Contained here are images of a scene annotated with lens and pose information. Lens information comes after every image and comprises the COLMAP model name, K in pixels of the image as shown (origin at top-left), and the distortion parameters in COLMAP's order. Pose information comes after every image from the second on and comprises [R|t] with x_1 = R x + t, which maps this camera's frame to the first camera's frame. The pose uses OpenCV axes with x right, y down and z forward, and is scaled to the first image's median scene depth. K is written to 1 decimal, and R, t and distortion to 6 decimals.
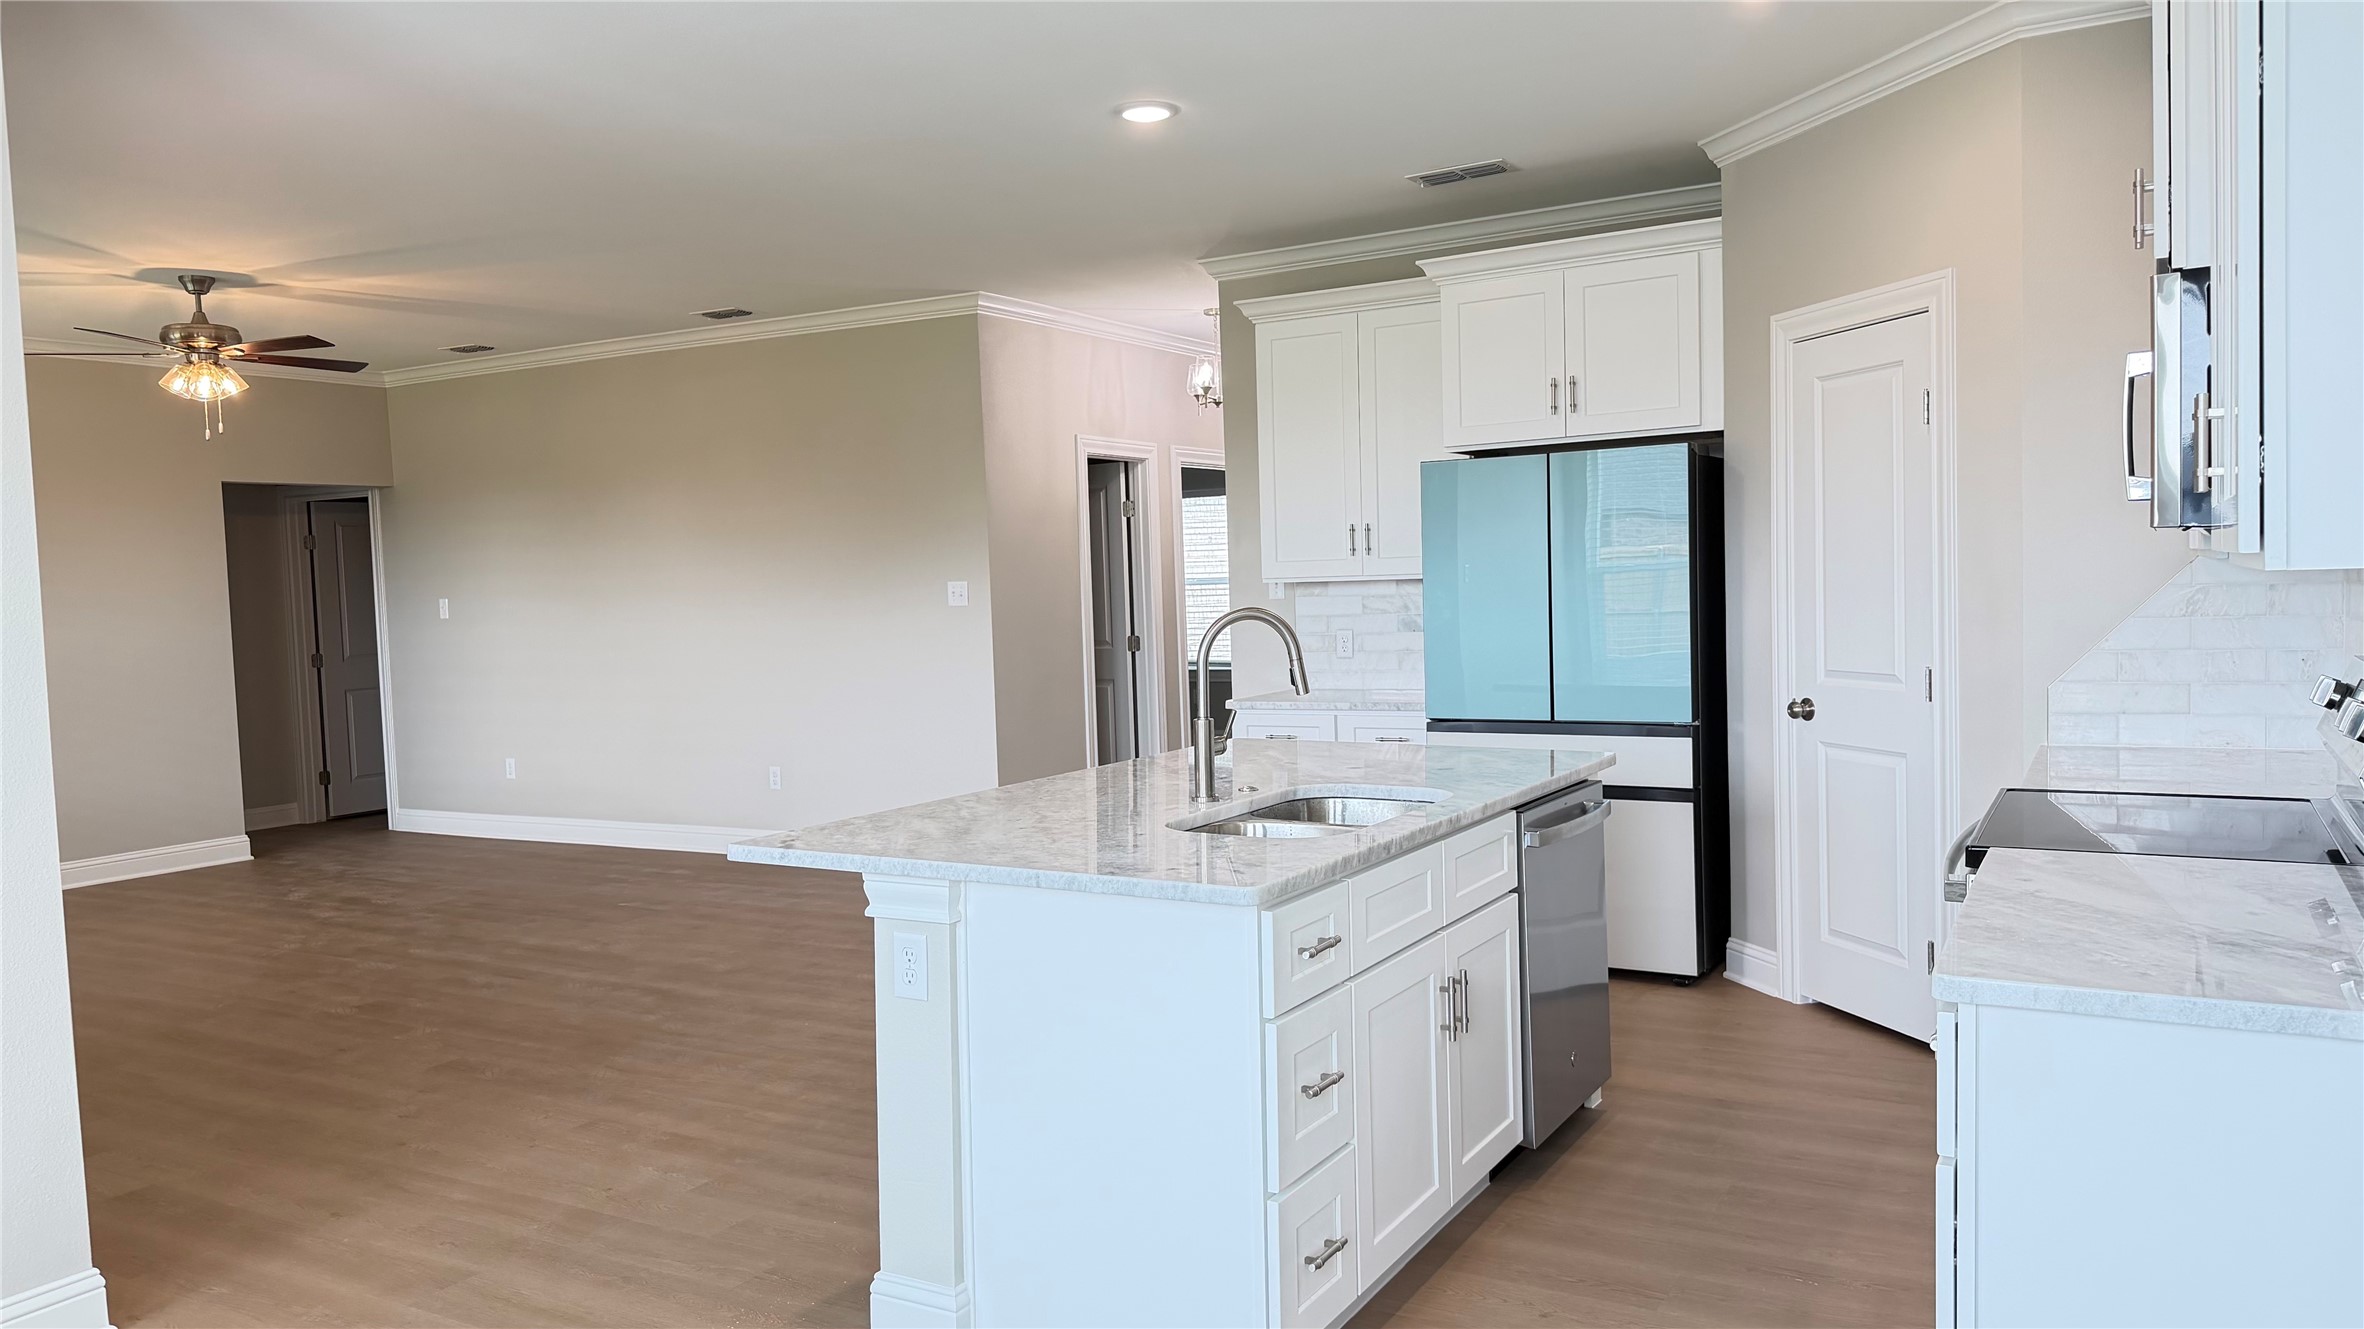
lens RADIAL K [[1663.9, 0, 1130.0], [0, 1663.9, 673.9], [0, 0, 1]] dist [0.030116, -0.043158]
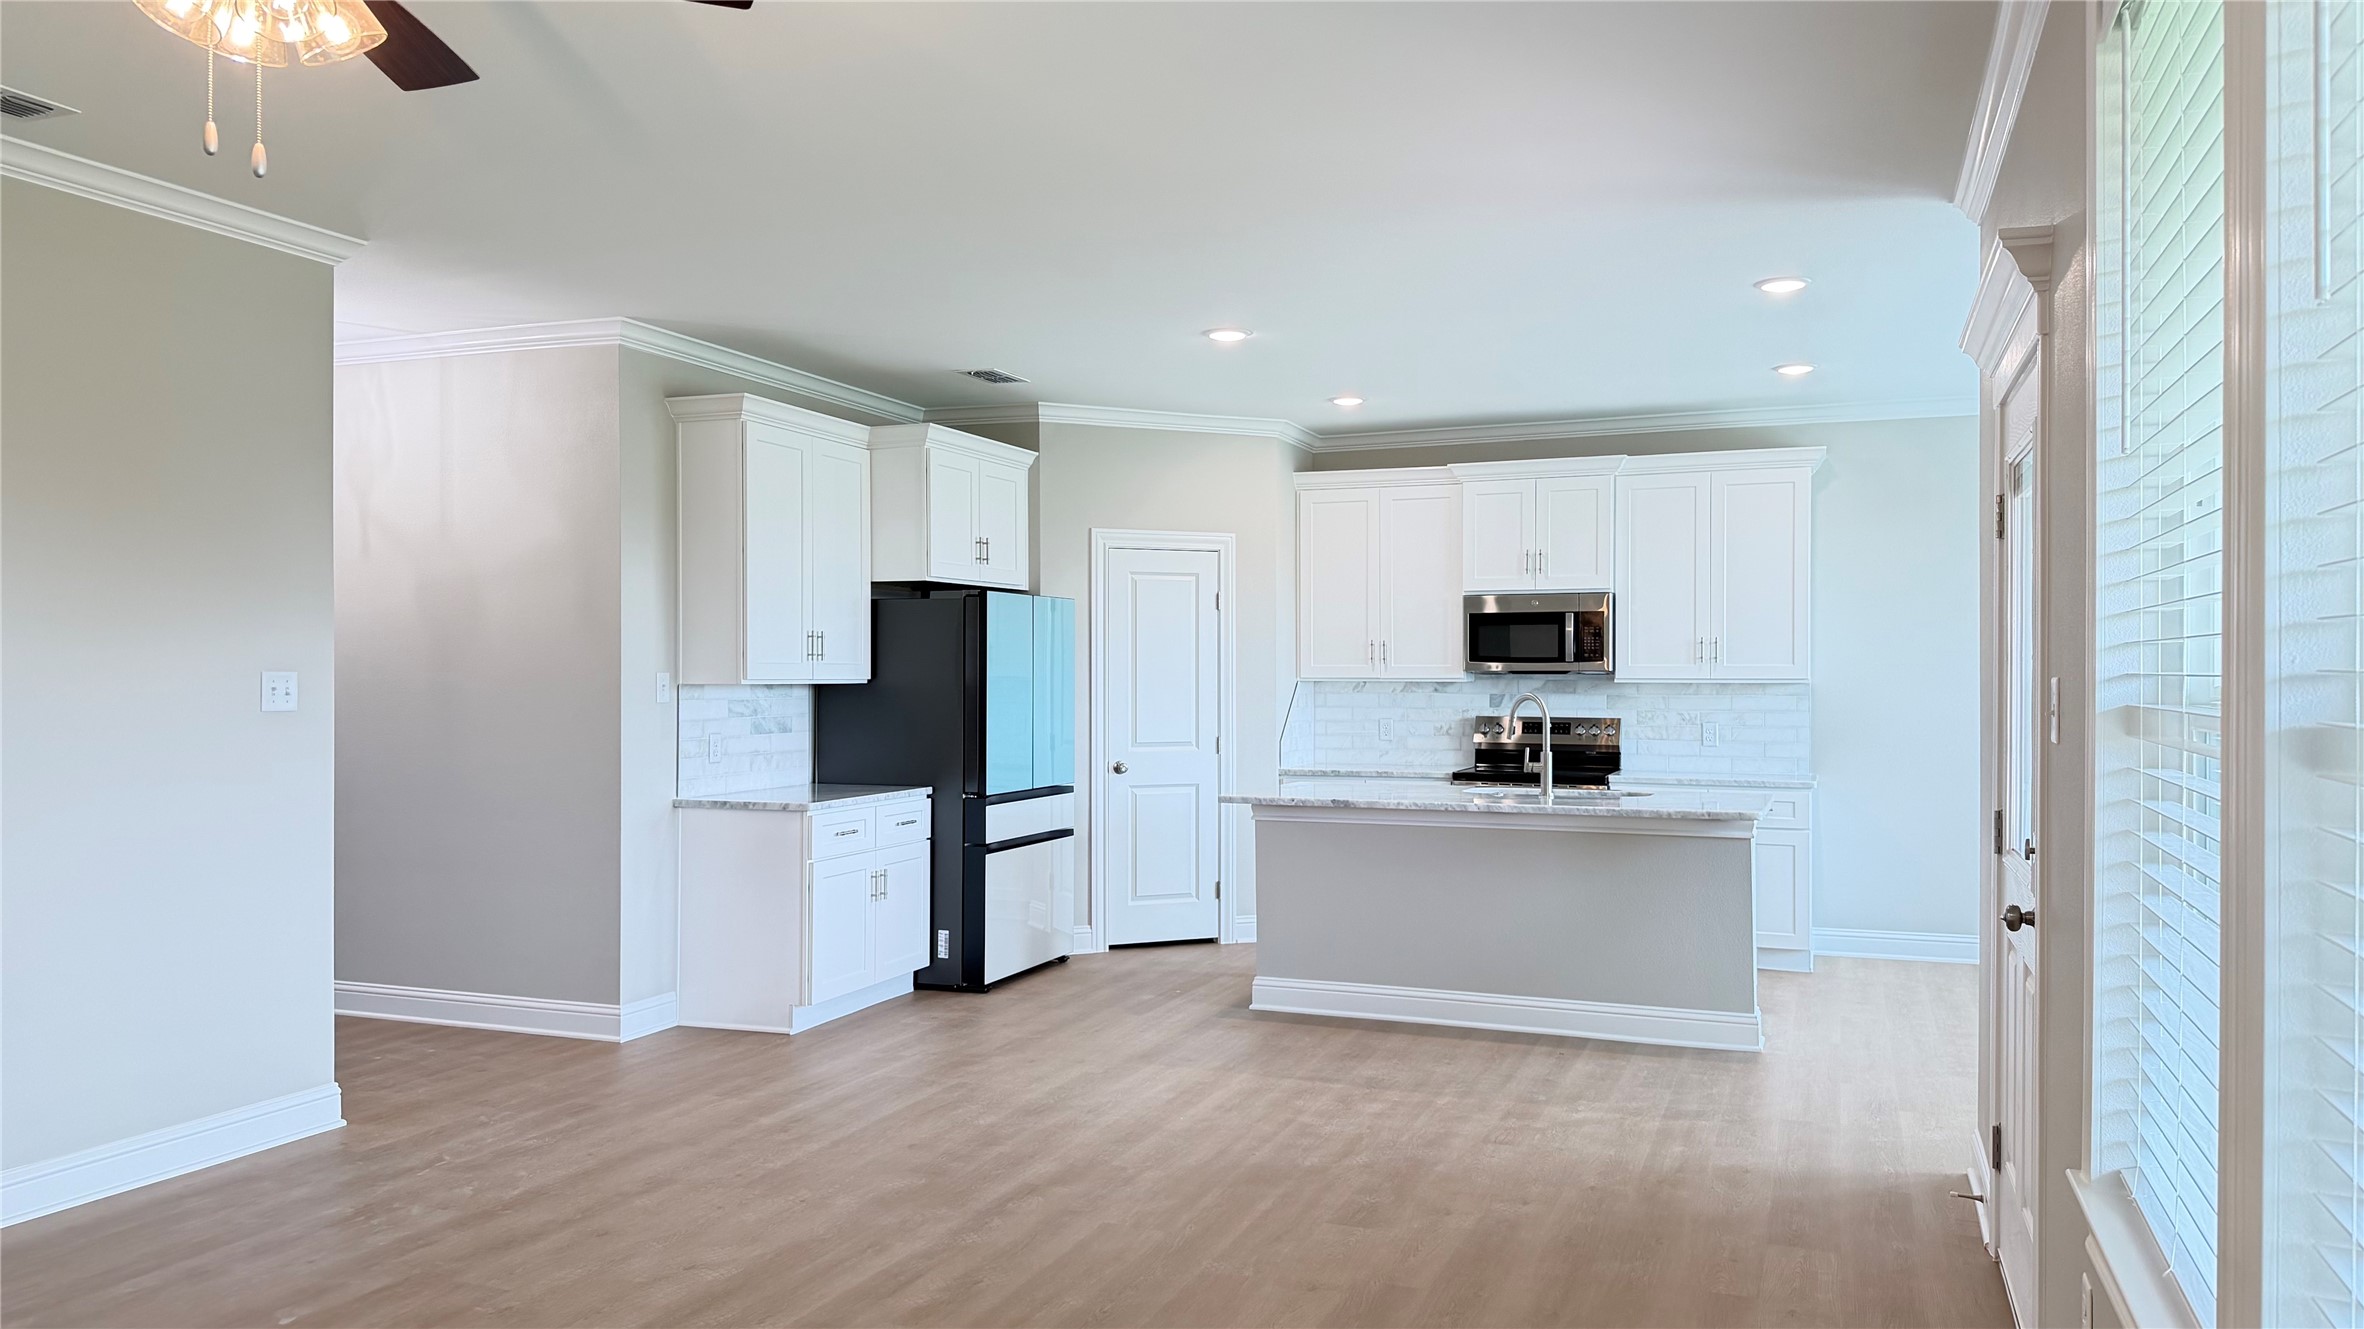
lens RADIAL K [[1663.9, 0, 1185.8], [0, 1663.9, 659.4], [0, 0, 1]] dist [0.030116, -0.043158]
pose [[-0.167578, 0.039748, 0.985057, -1.358035], [0.059325, 0.997783, -0.030169, -0.035542], [-0.984072, 0.053383, -0.169565, 1.324281]]
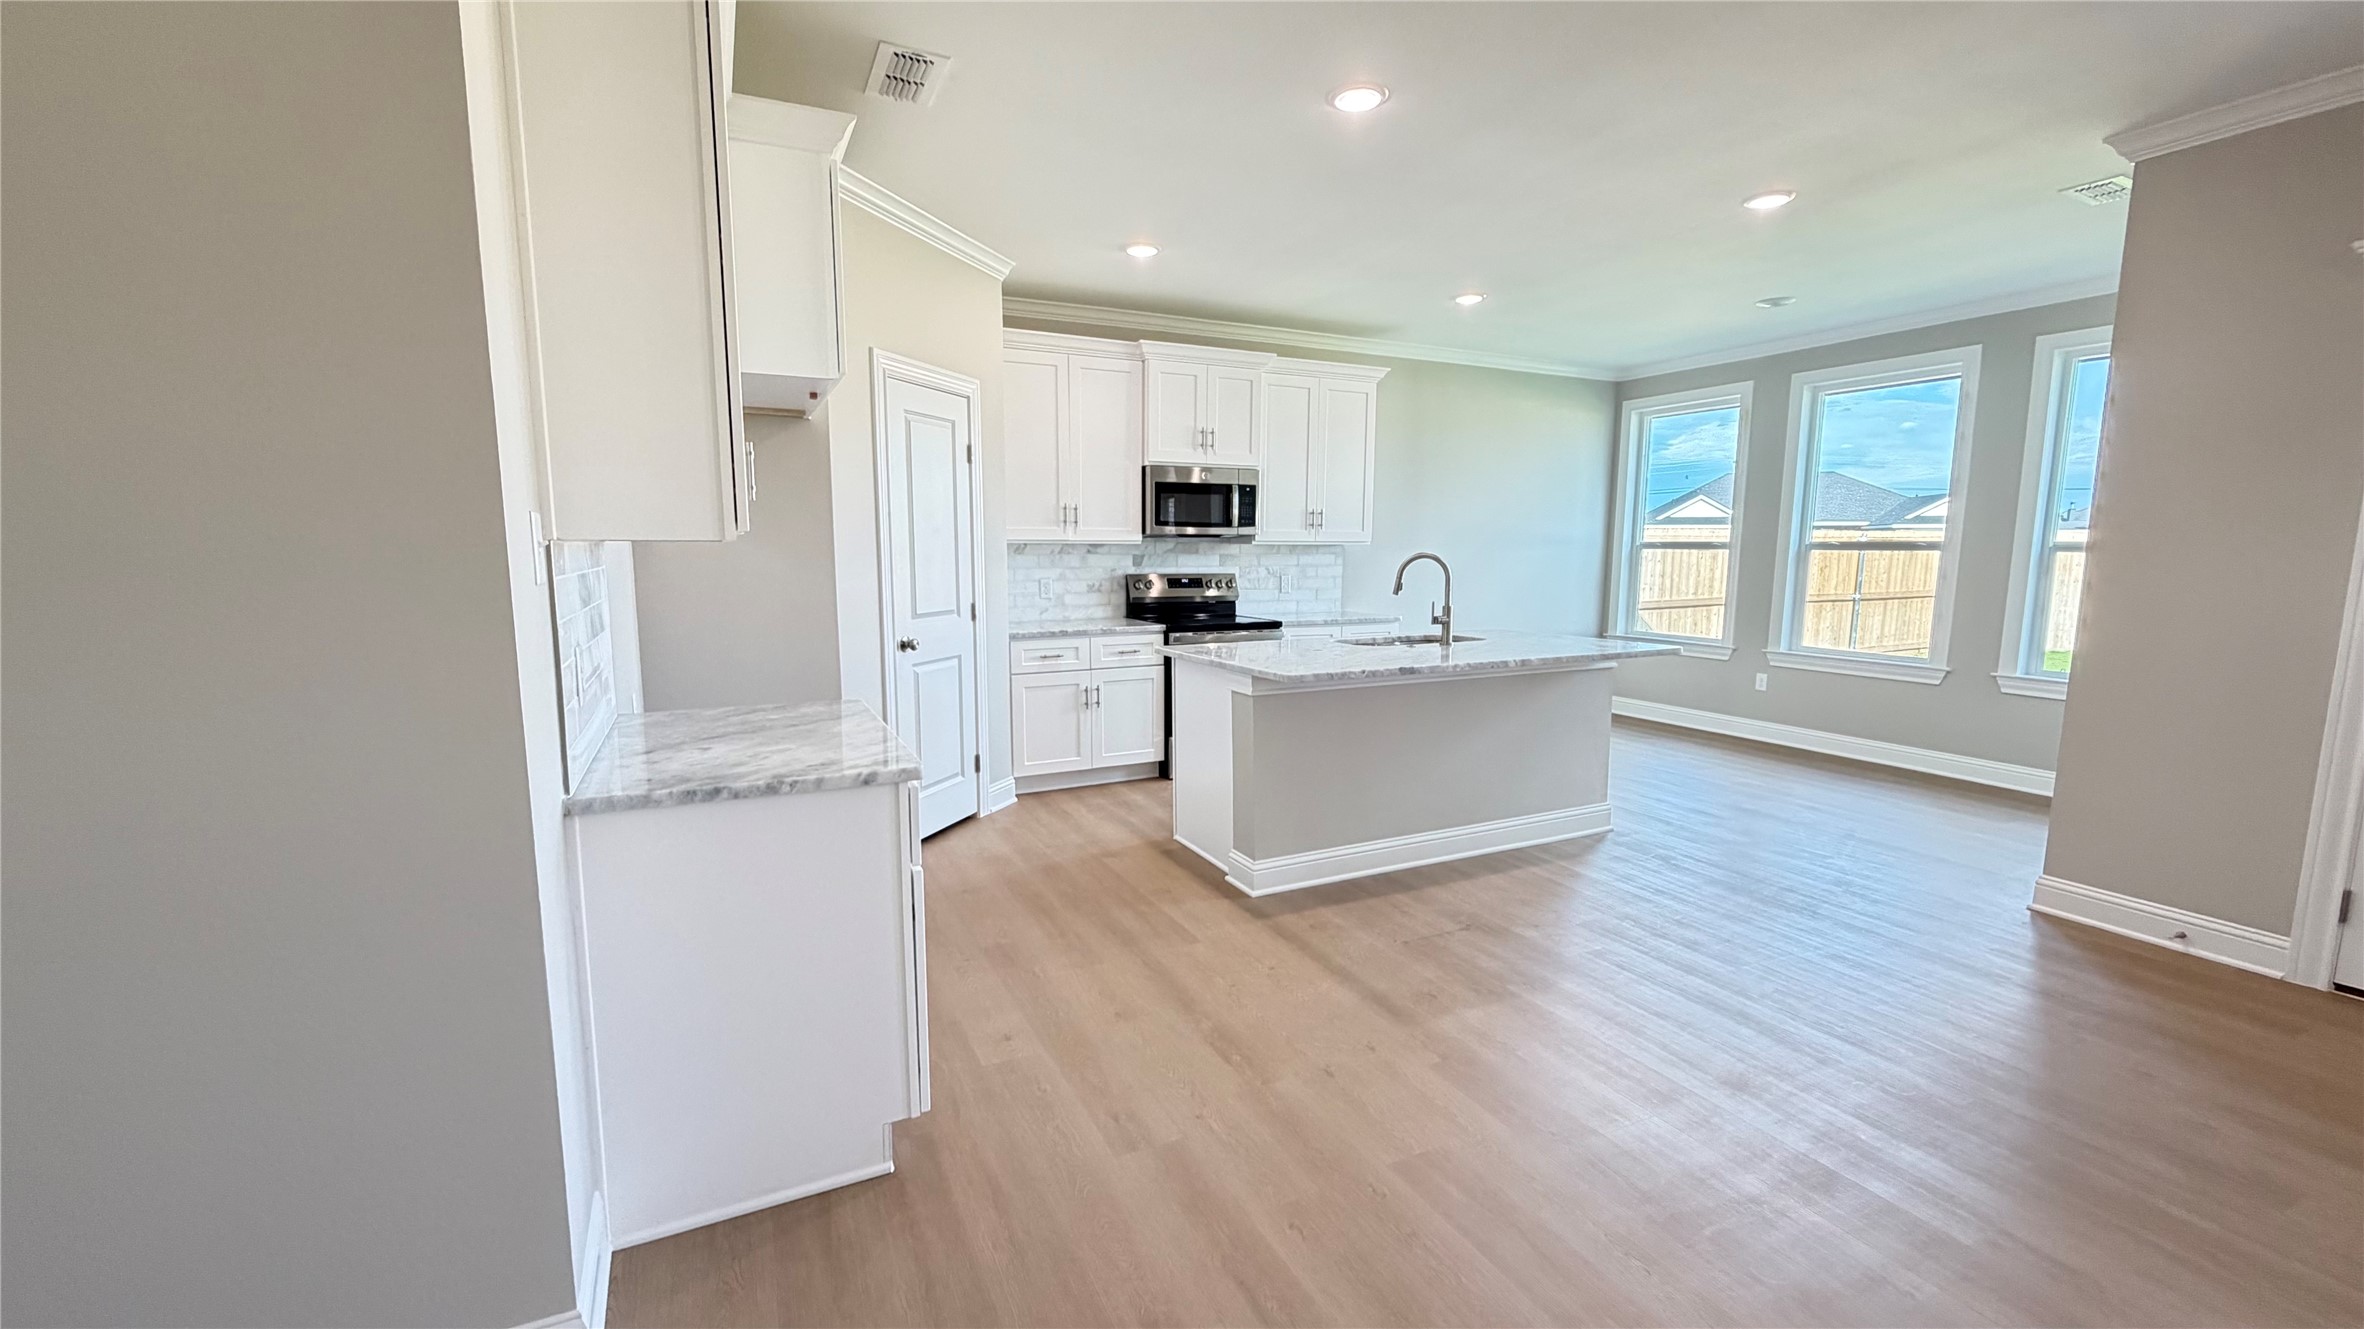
lens RADIAL K [[933.7, 0, 1173.2], [0, 933.7, 664.7], [0, 0, 1]] dist [0.001269, -0.000452]
pose [[-0.835015, -0.039635, 0.548797, -0.245082], [0.054990, 0.986397, 0.154909, -0.078992], [-0.547472, 0.159529, -0.821477, 1.678147]]
